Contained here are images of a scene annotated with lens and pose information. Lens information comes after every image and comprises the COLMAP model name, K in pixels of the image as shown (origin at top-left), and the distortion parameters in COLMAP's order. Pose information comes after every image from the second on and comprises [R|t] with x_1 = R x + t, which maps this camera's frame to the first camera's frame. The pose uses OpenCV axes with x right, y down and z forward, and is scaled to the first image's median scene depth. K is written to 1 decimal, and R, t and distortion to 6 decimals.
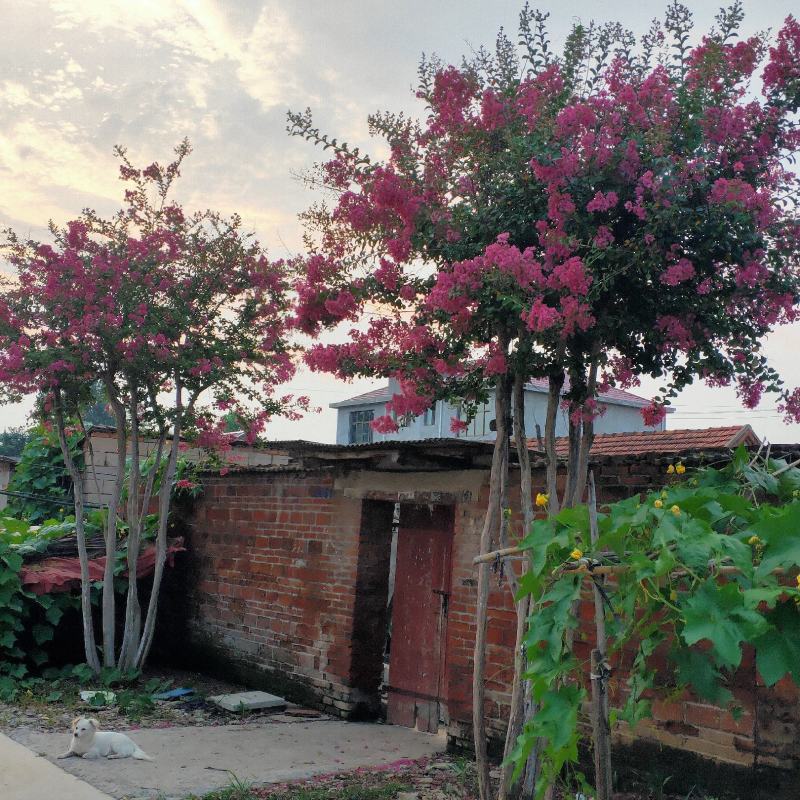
lens RADIAL K [[1071.4, 0, 400.0], [0, 1071.4, 400.0], [0, 0, 1]] dist [0.038772, -0.024711]
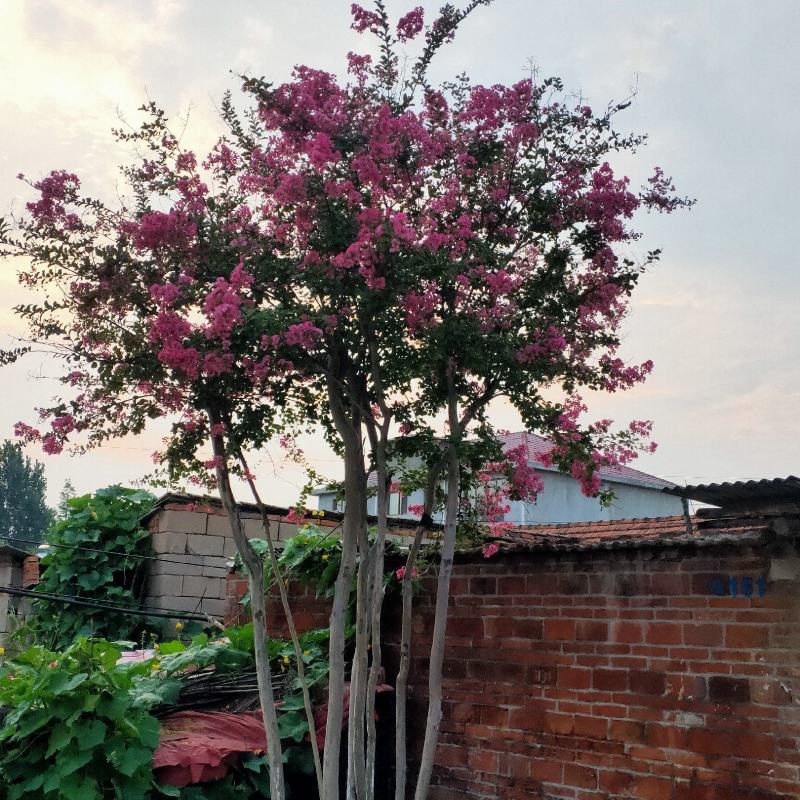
lens RADIAL K [[1071.4, 0, 400.0], [0, 1071.4, 400.0], [0, 0, 1]] dist [0.038772, -0.024711]
pose [[0.996566, -0.003024, 0.082745, -0.276936], [0.010380, 0.996012, -0.088615, 0.037816], [-0.082147, 0.089170, 0.992623, 0.451132]]
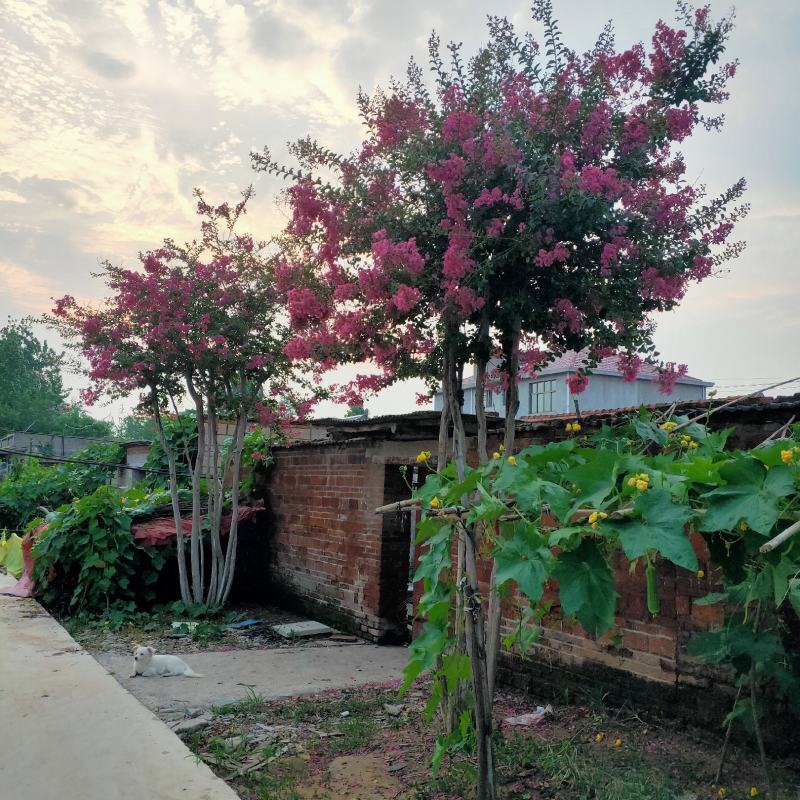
lens RADIAL K [[849.2, 0, 400.0], [0, 849.2, 400.0], [0, 0, 1]] dist [0.039793, 0.004192]
pose [[0.991557, -0.039506, -0.123507, 0.096314], [0.041095, 0.999102, 0.010341, 0.009076], [0.122987, -0.015329, 0.992290, 0.037460]]
